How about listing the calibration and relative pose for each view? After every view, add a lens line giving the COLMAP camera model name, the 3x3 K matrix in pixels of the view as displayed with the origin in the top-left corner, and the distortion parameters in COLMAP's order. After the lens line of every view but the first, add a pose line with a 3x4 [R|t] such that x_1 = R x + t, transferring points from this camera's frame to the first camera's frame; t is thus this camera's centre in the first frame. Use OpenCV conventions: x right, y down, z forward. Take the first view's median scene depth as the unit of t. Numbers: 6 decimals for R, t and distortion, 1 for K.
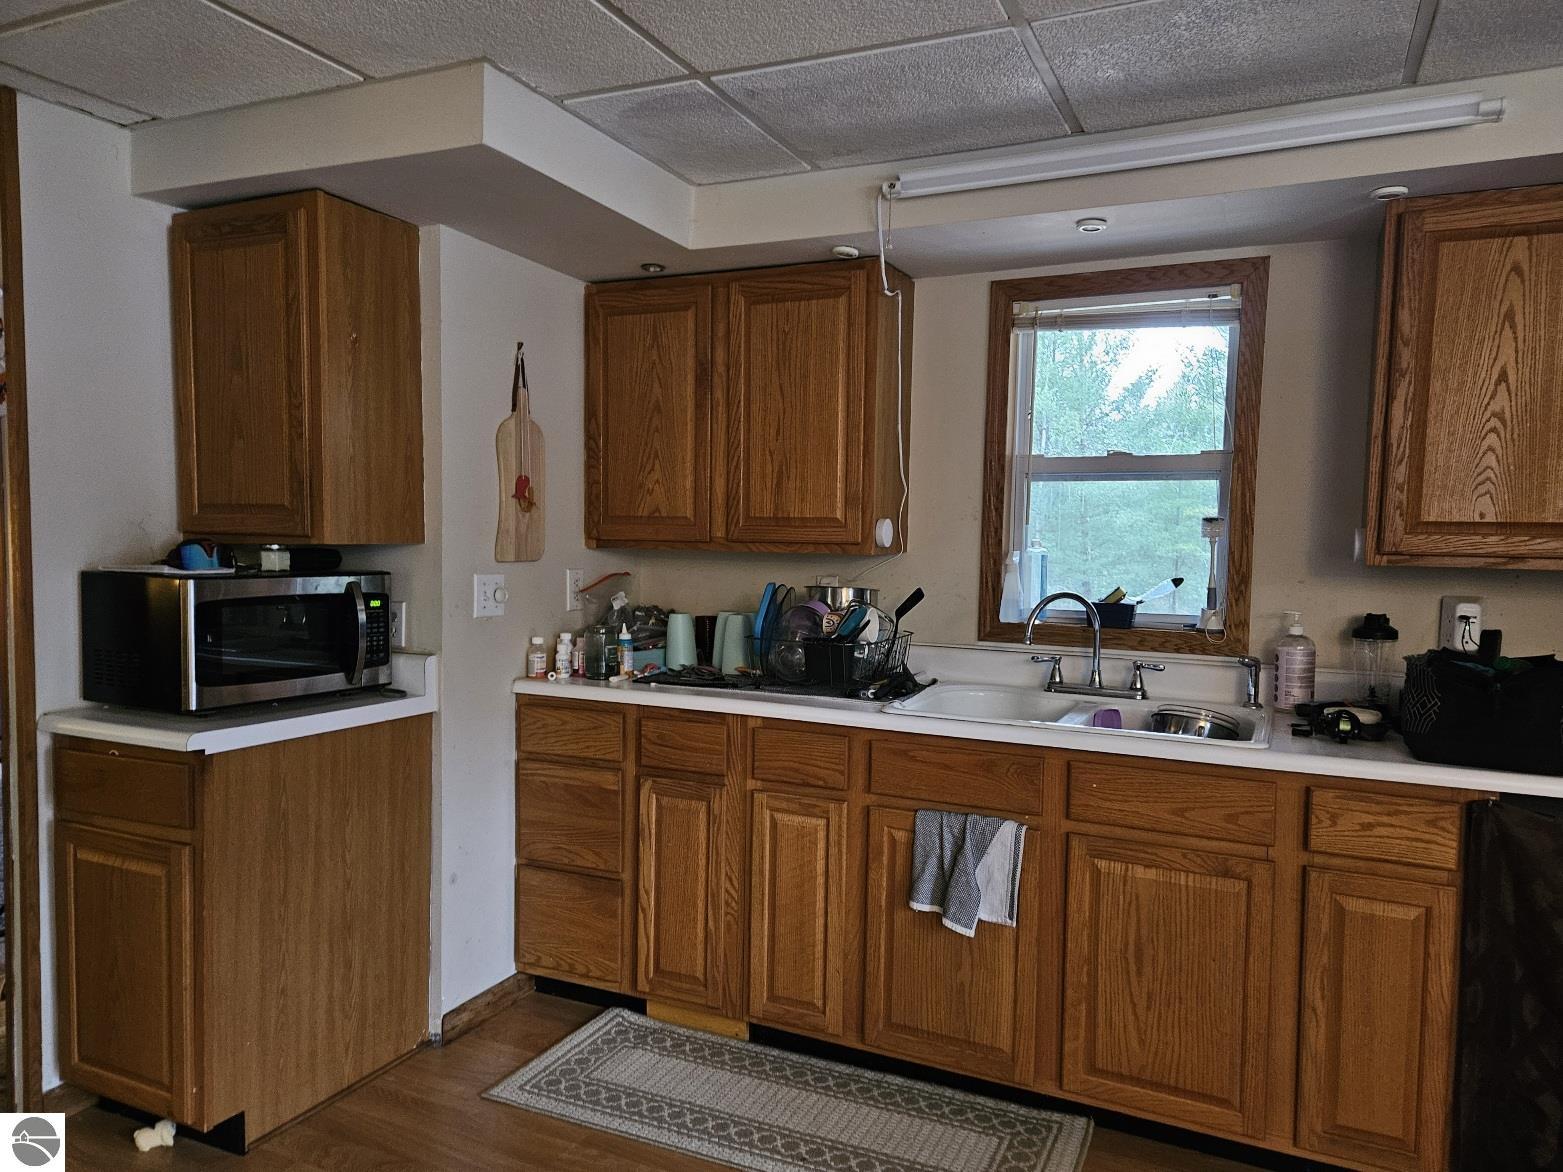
lens RADIAL K [[1038.5, 0, 779.4], [0, 1038.5, 597.0], [0, 0, 1]] dist [0.078440, -0.055472]
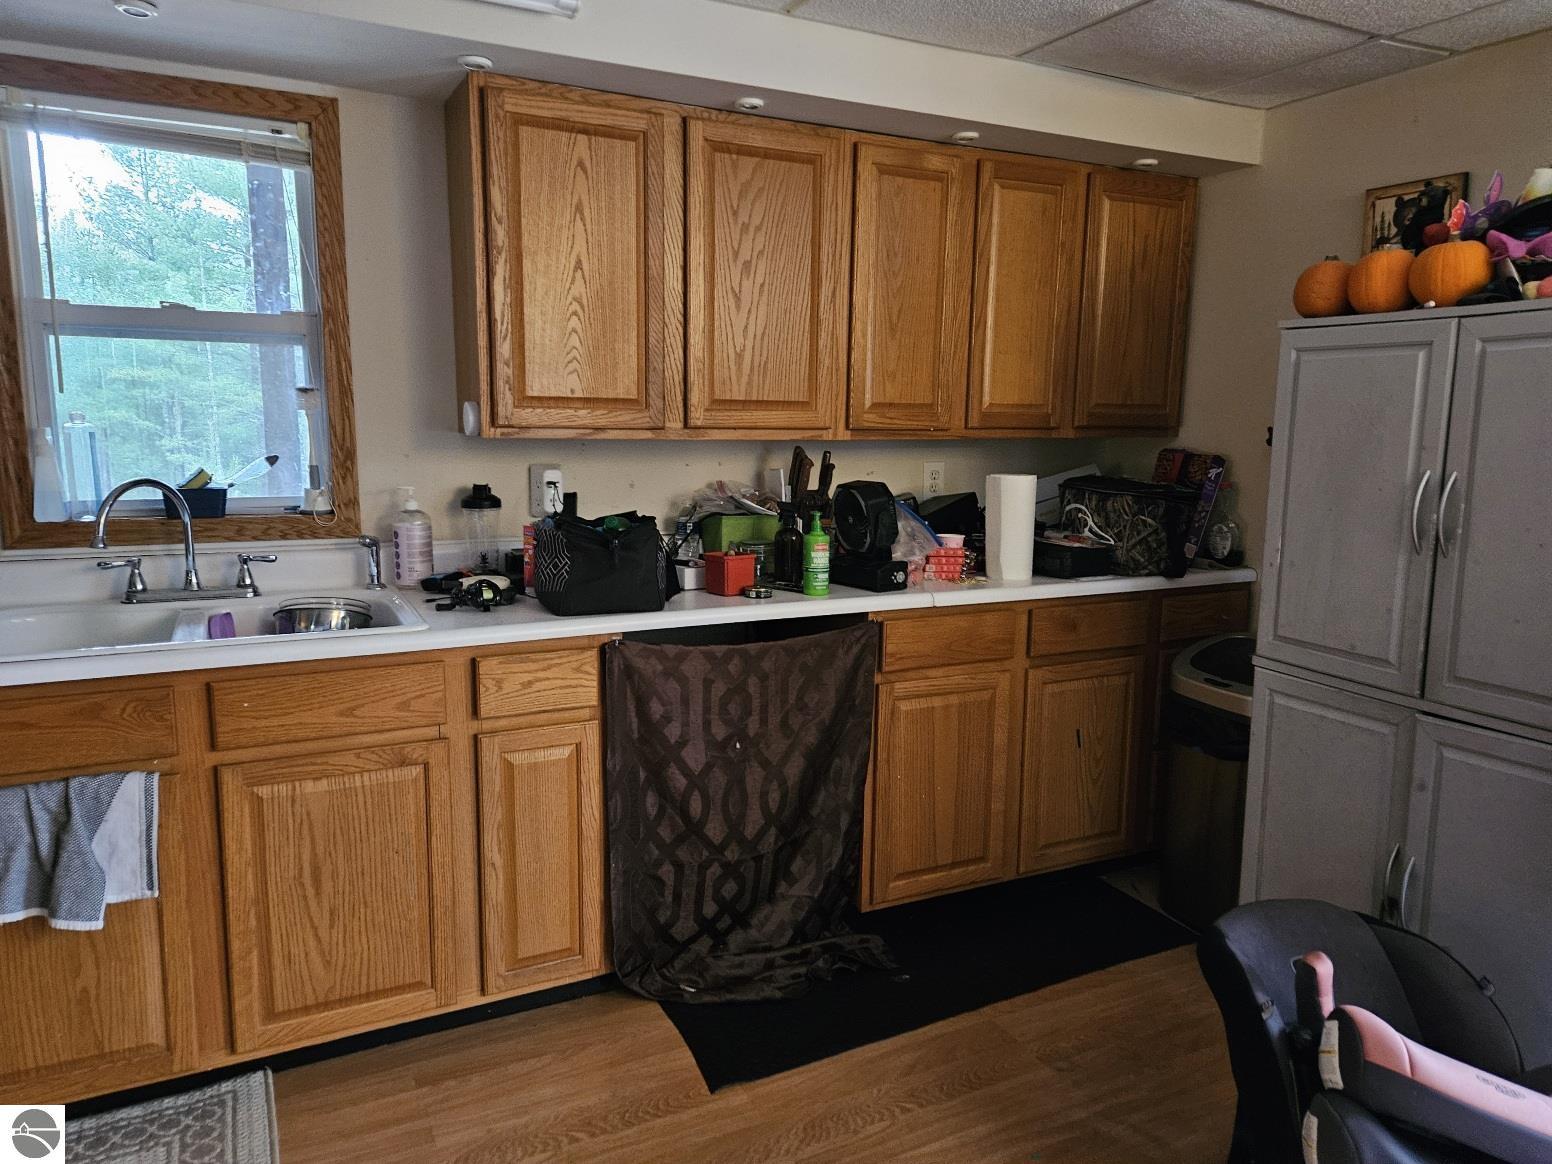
lens RADIAL K [[1068.6, 0, 776.0], [0, 1068.6, 582.0], [0, 0, 1]] dist [0.072711, -0.055835]
pose [[0.622341, -0.131596, 0.771605, -0.098592], [0.049202, 0.990394, 0.129226, -0.012388], [-0.781199, -0.042458, 0.622837, 0.113296]]
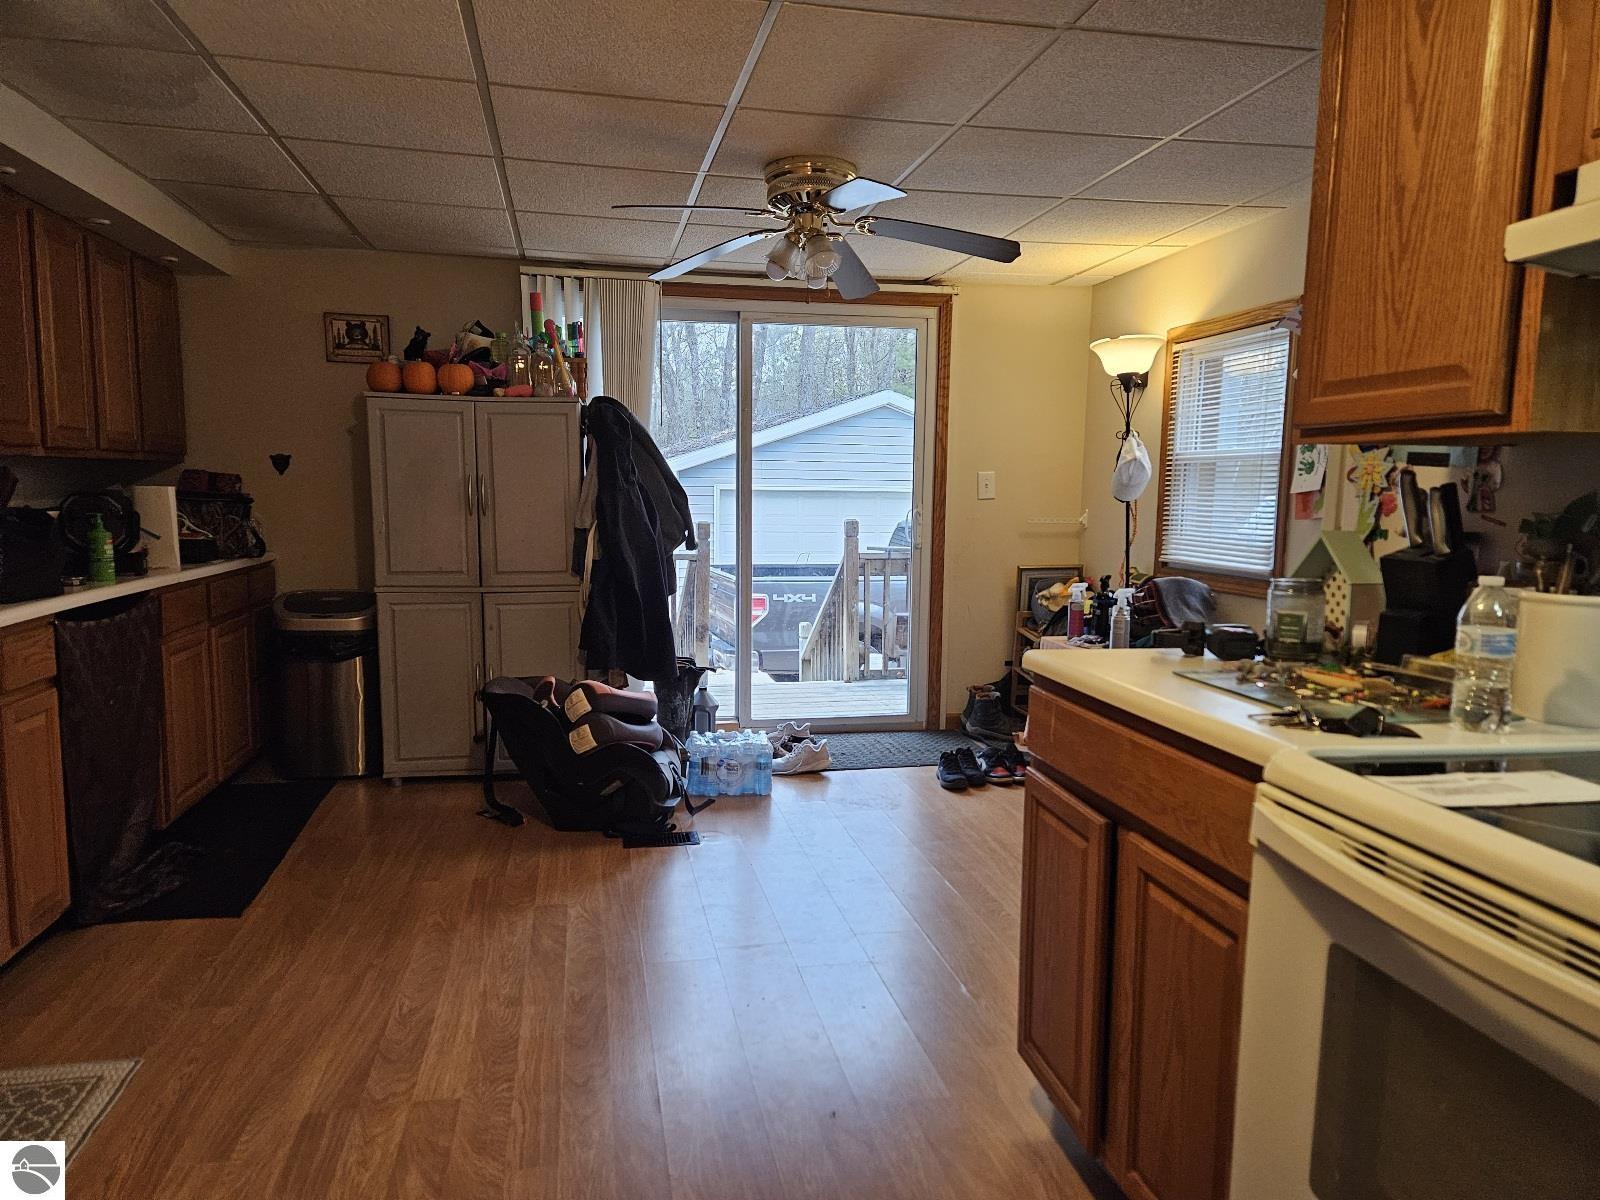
lens RADIAL K [[1063.1, 0, 797.9], [0, 1063.1, 611.3], [0, 0, 1]] dist [0.078440, -0.055472]
pose [[-0.585418, -0.121458, 0.801582, -0.791086], [0.029454, 0.984875, 0.170743, -0.025377], [-0.810196, 0.123566, -0.572986, 0.798056]]
